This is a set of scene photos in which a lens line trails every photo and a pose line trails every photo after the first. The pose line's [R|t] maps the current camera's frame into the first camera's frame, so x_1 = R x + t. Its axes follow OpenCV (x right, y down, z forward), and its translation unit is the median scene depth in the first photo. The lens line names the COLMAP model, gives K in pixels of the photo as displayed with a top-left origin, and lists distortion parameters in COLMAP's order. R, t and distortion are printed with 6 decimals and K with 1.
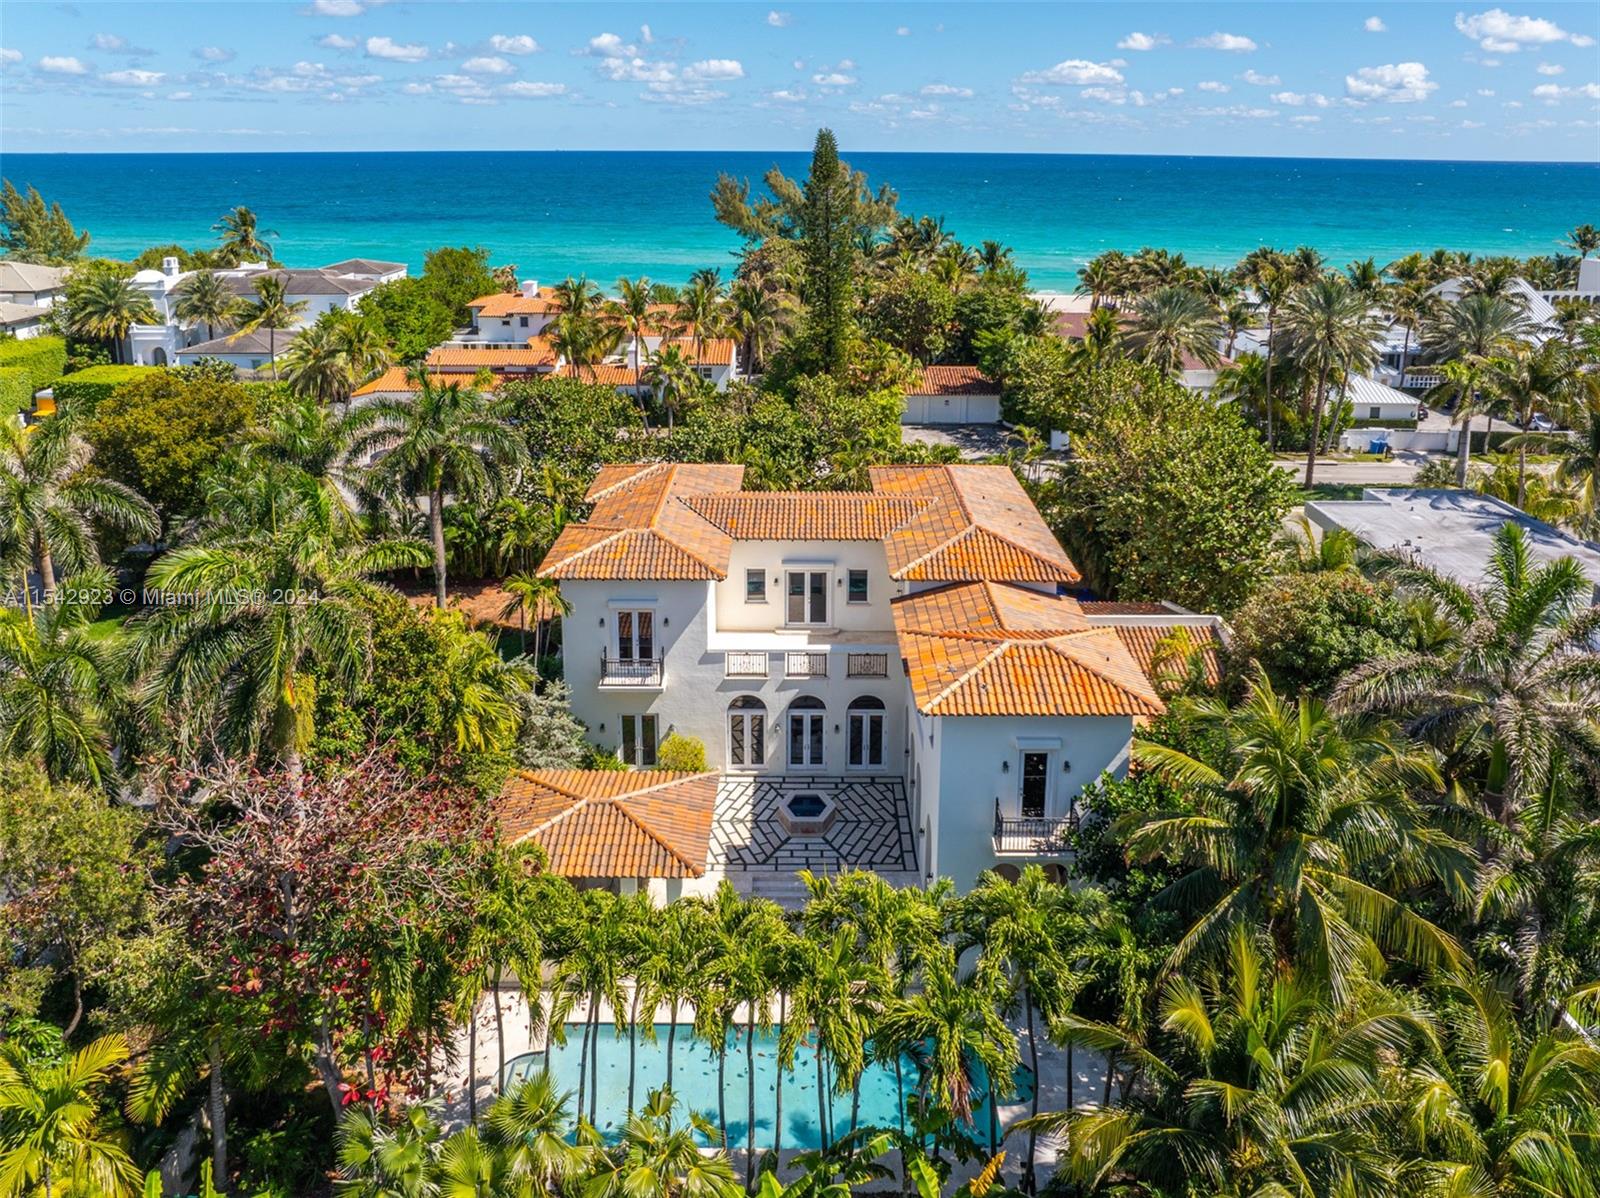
lens RADIAL K [[1238.6, 0, 806.4], [0, 1238.6, 440.8], [0, 0, 1]] dist [-0.086682, 0.123399]
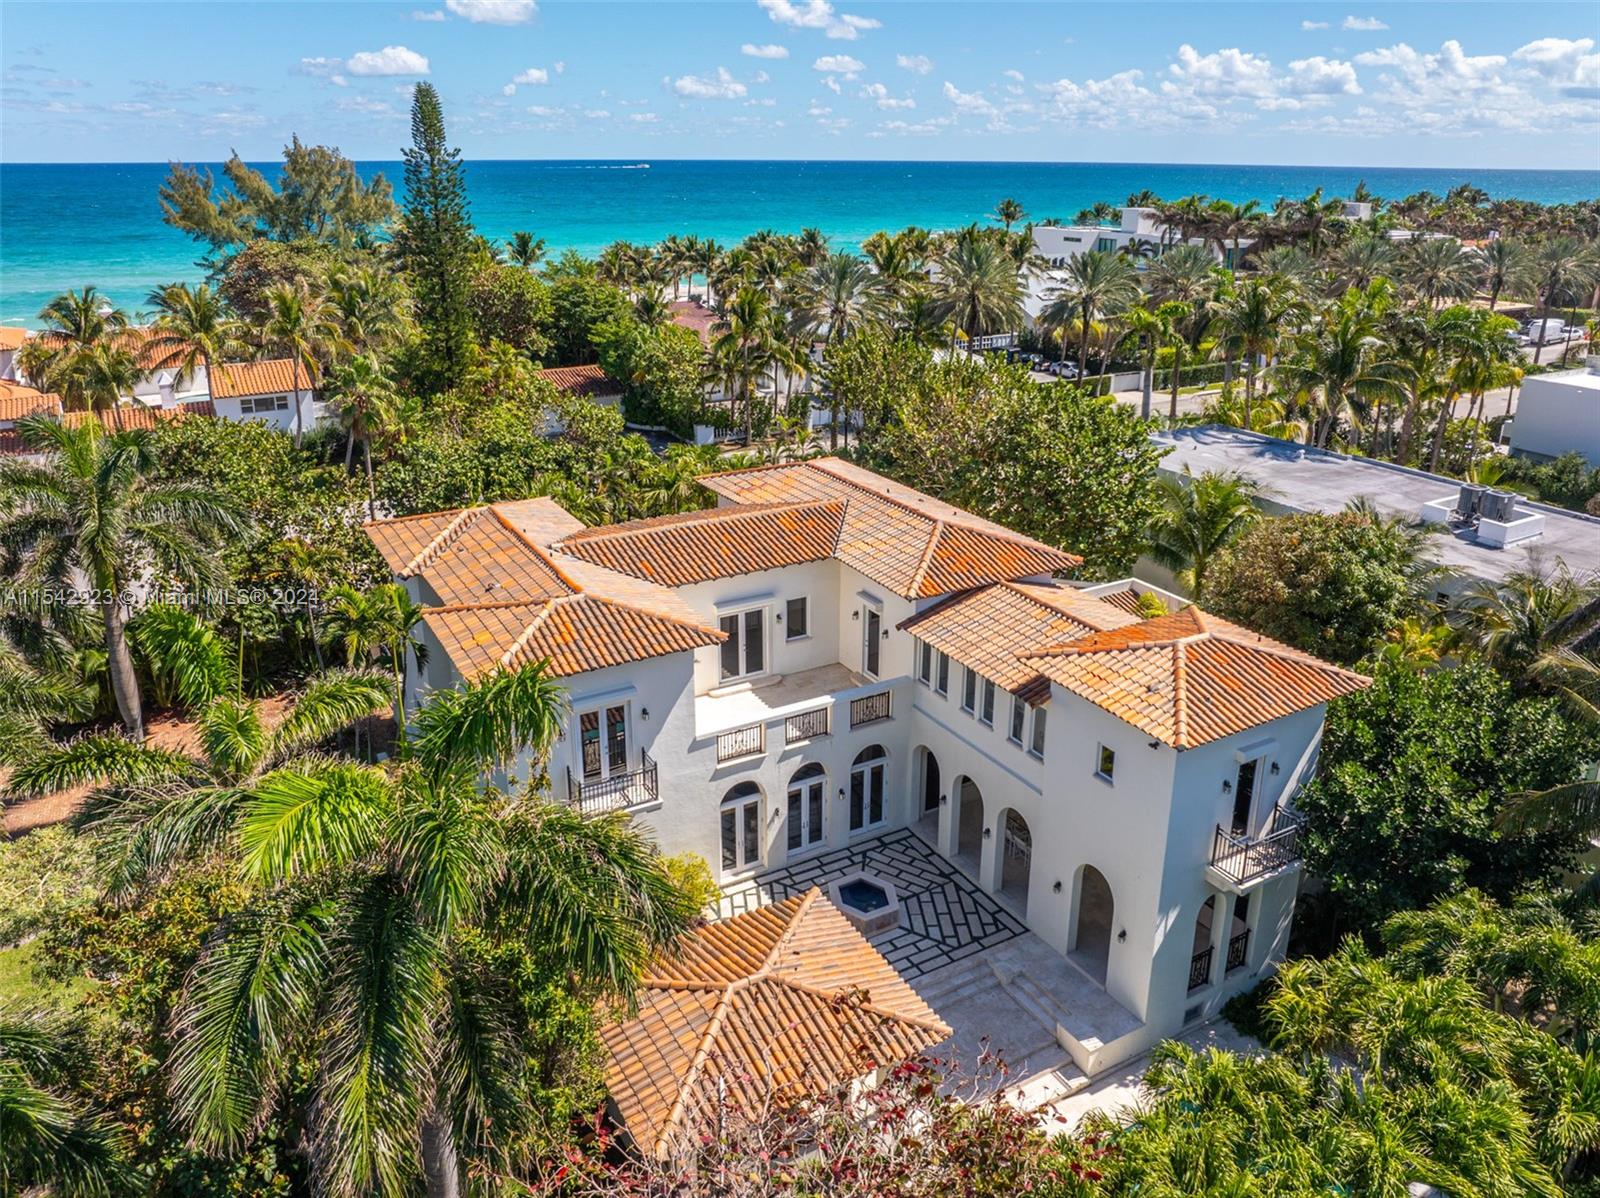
lens RADIAL K [[1200.3, 0, 816.4], [0, 1200.3, 555.0], [0, 0, 1]] dist [-0.052418, 0.043312]
pose [[0.866406, -0.162681, 0.472096, -0.314550], [0.119356, 0.985506, 0.120554, -0.018219], [-0.484865, -0.048101, 0.873265, 0.299556]]
